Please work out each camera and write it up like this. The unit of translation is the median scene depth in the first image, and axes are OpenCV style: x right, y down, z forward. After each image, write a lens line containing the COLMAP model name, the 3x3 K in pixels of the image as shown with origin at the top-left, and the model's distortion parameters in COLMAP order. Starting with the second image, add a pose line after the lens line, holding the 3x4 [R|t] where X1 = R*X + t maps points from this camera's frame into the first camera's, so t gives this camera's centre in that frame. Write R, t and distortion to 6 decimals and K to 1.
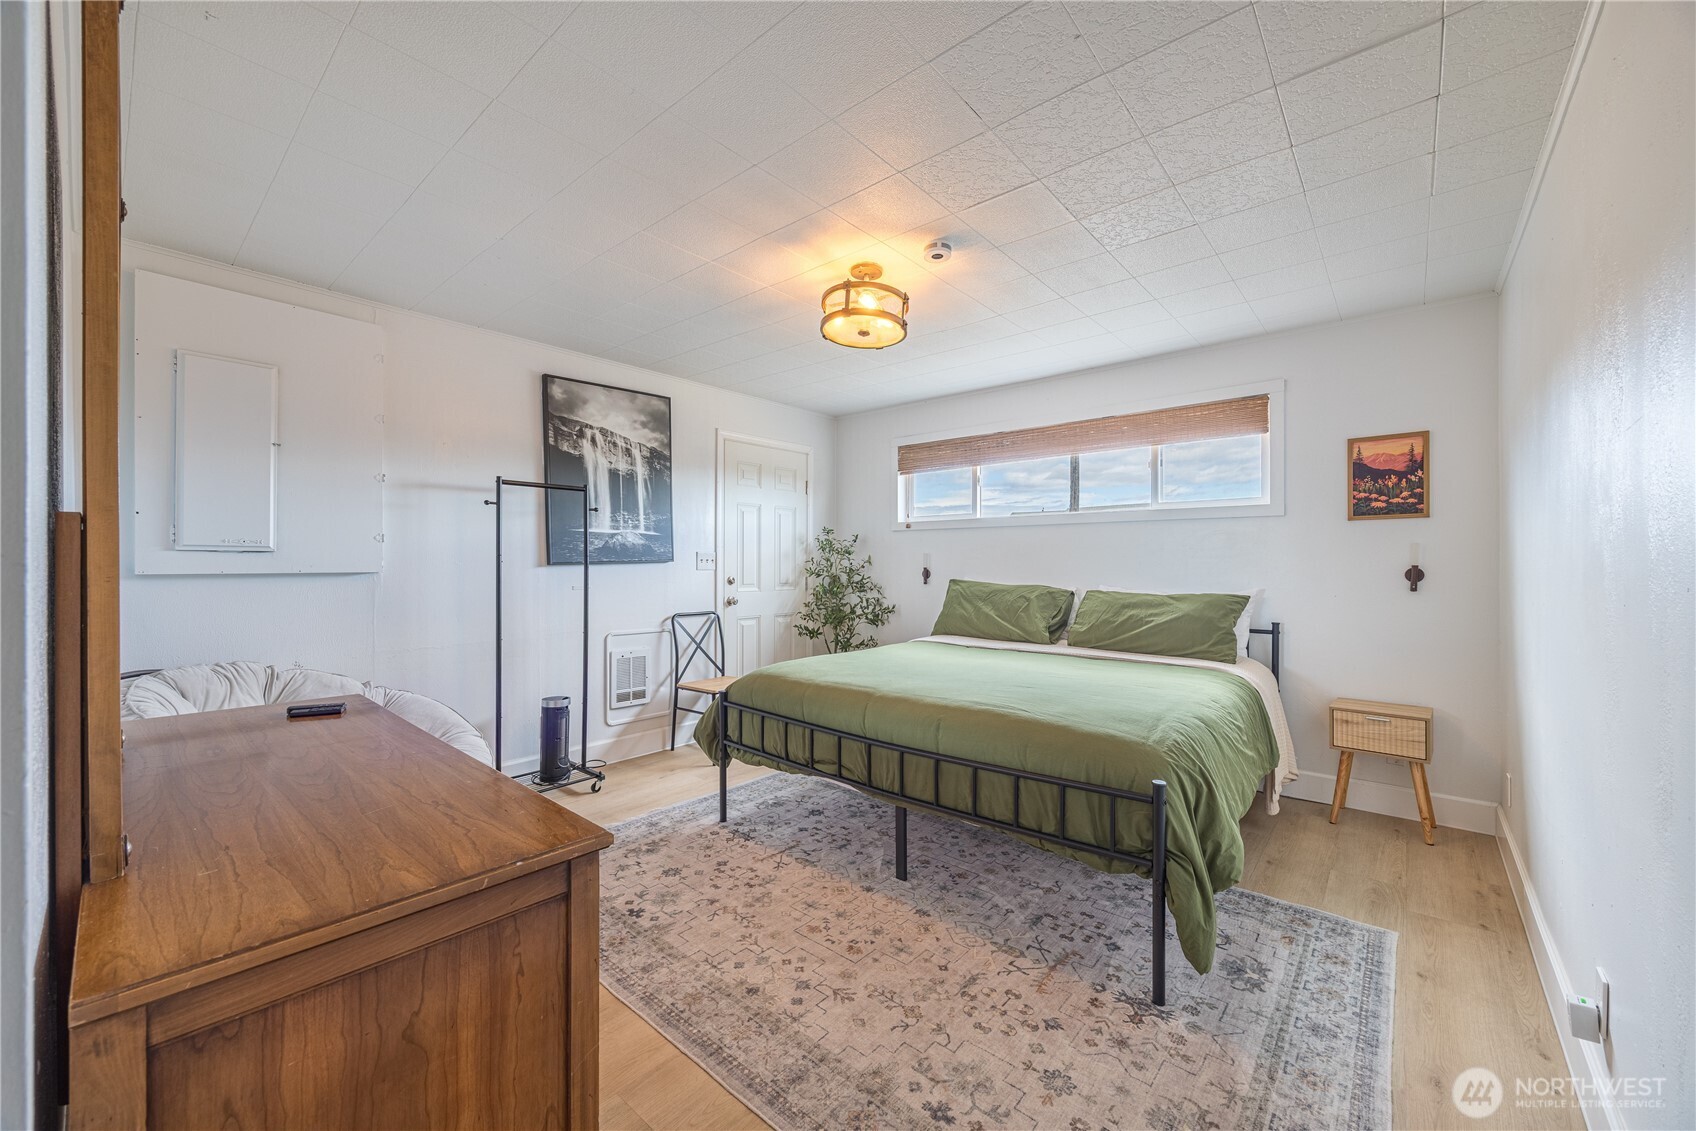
lens RADIAL K [[651.4, 0, 841.7], [0, 651.4, 561.4], [0, 0, 1]] dist [-0.002265, 0.000632]
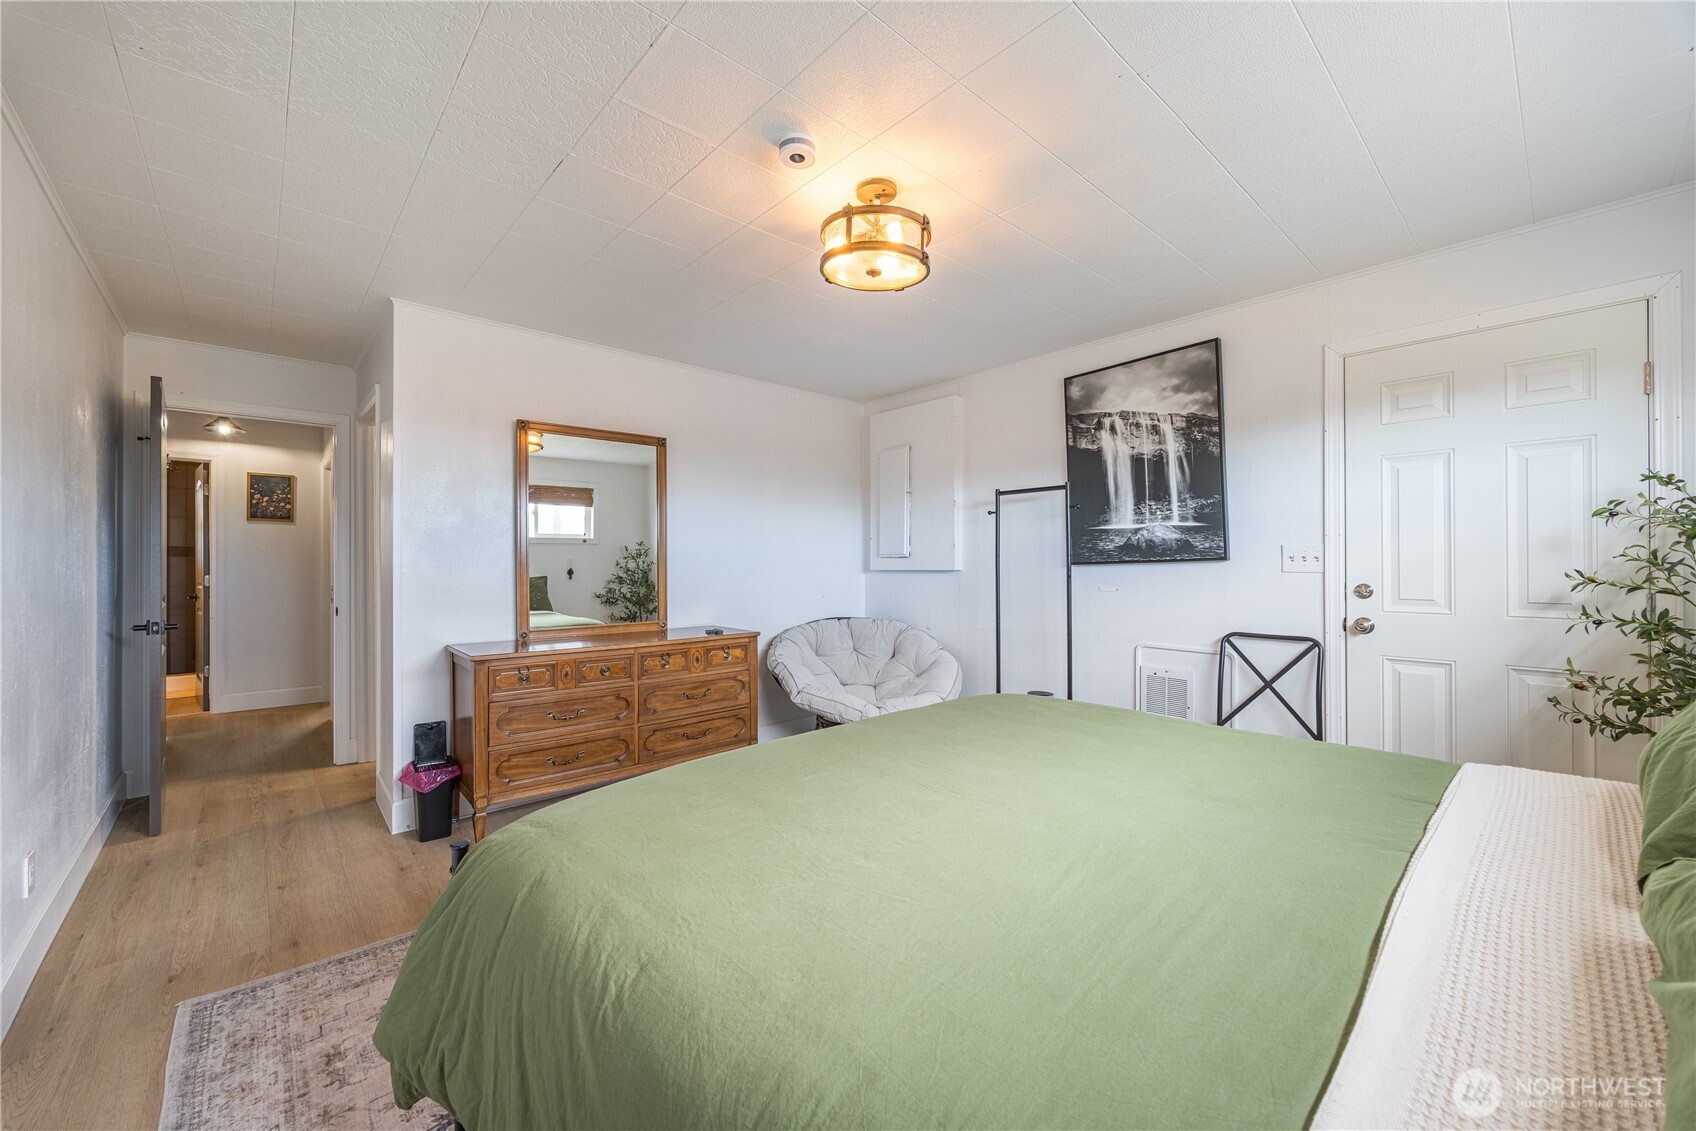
lens RADIAL K [[651.4, 0, 843.3], [0, 651.4, 564.2], [0, 0, 1]] dist [-0.002265, 0.000632]
pose [[-0.112398, 0.001162, -0.993663, 0.549724], [0.008203, 0.999966, 0.000242, 0.001192], [0.993629, -0.008124, -0.112404, 0.701225]]
